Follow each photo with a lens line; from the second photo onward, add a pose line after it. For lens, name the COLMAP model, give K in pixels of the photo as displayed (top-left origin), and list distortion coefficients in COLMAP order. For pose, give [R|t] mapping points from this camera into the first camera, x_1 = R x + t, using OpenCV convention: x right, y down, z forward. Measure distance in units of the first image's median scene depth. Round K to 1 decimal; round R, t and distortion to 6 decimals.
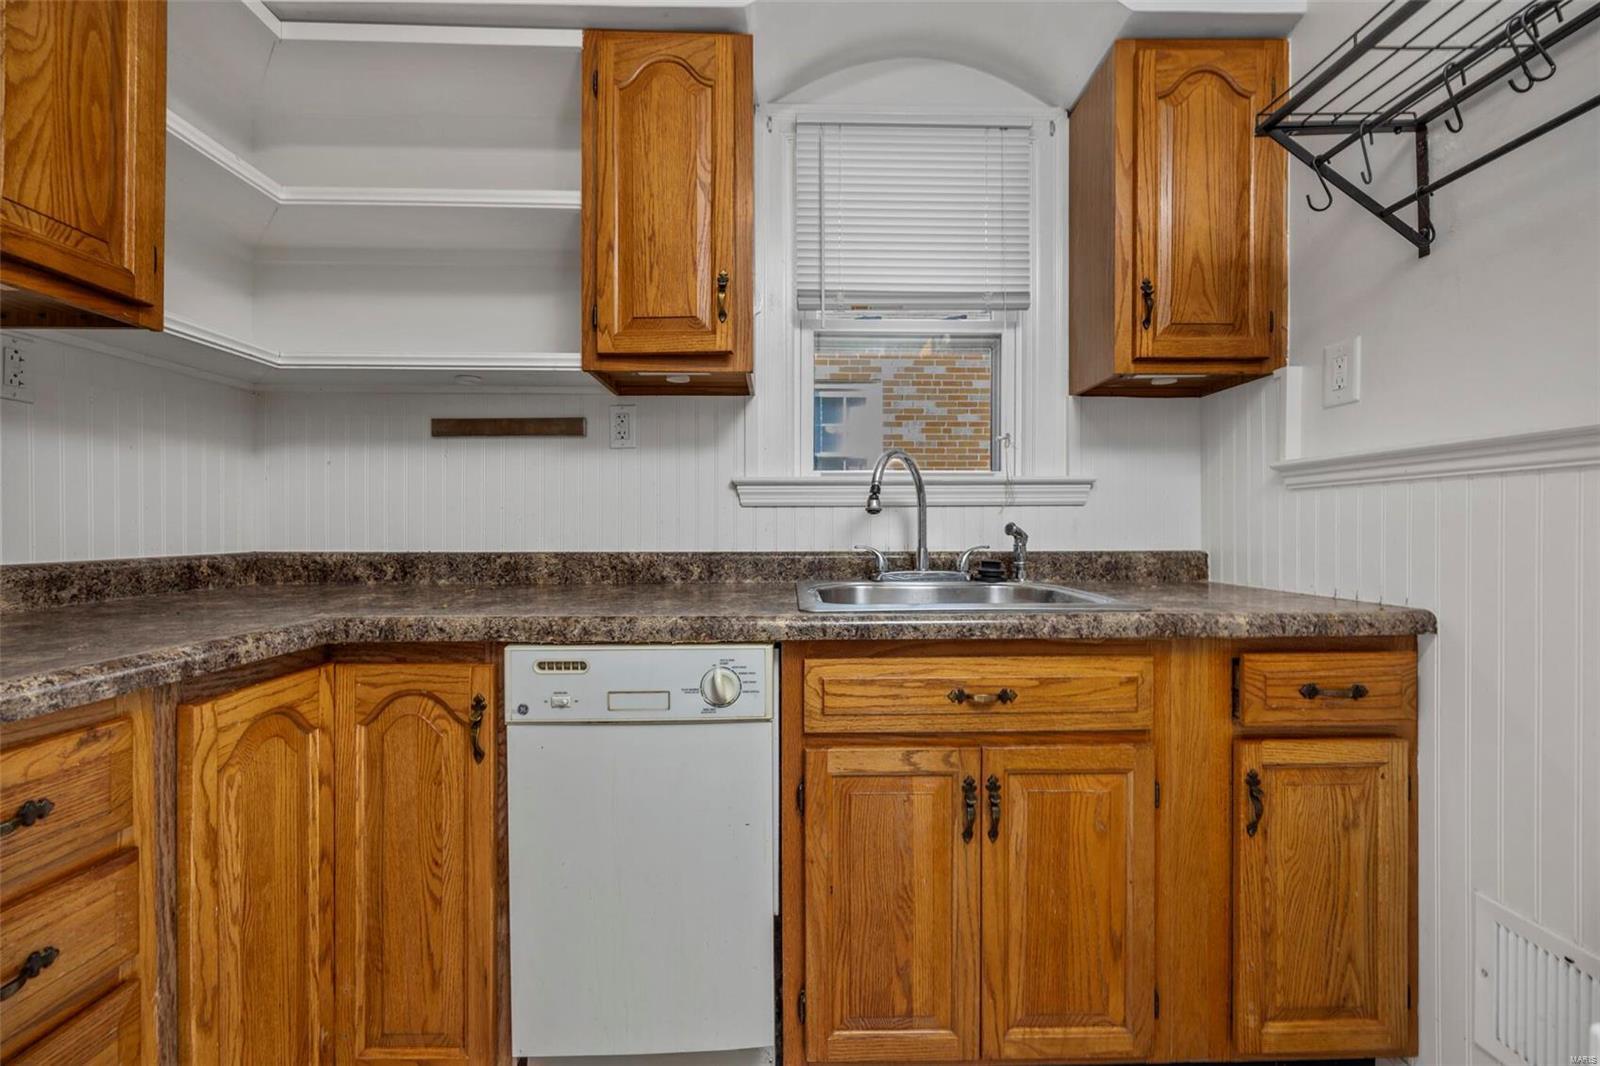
lens RADIAL K [[652.8, 0, 808.7], [0, 652.8, 527.1], [0, 0, 1]] dist [-0.007095, 0.000685]
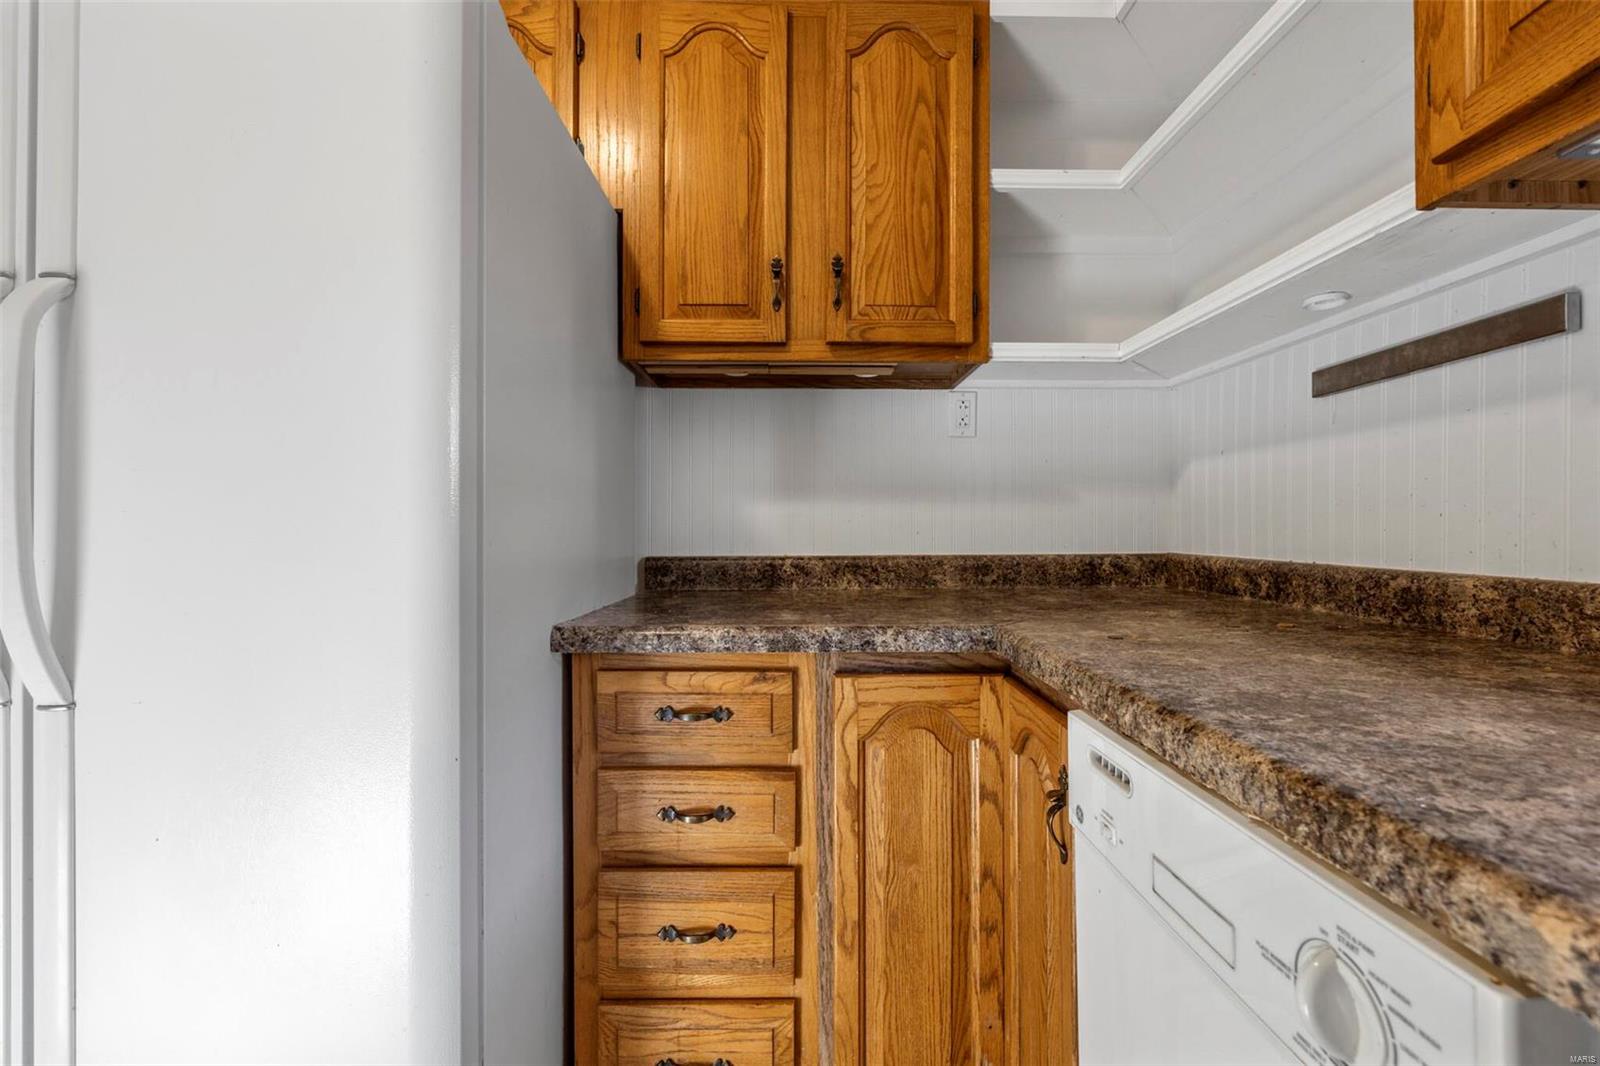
lens RADIAL K [[652.8, 0, 794.4], [0, 652.8, 527.0], [0, 0, 1]] dist [-0.007095, 0.000685]
pose [[-0.028422, 0.000118, -0.999596, 0.205747], [0.001757, 0.999998, 0.000069, -0.002905], [0.999594, -0.001754, -0.028422, 0.725598]]
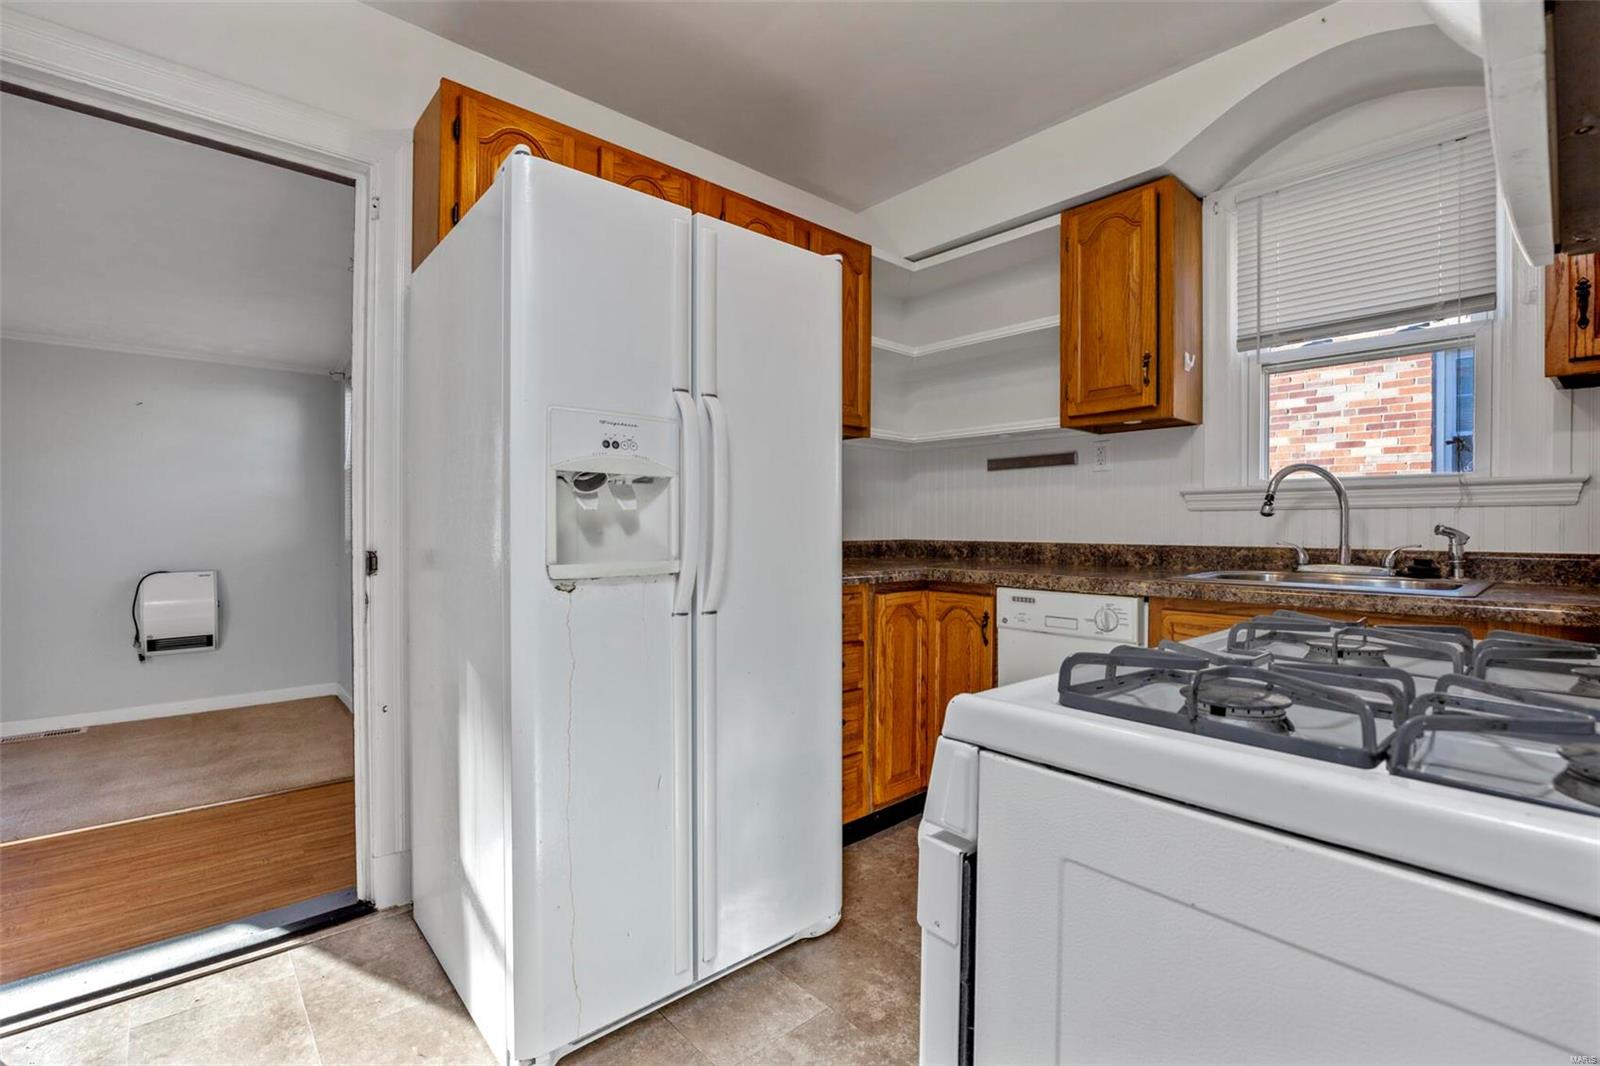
lens RADIAL K [[704.6, 0, 793.4], [0, 704.6, 532.3], [0, 0, 1]] dist [-0.003410, 0.000072]
pose [[0.633624, 0.009759, -0.773580, 0.760493], [-0.004664, 0.999950, 0.008795, 0.003885], [0.773627, -0.001965, 0.633638, -0.788551]]
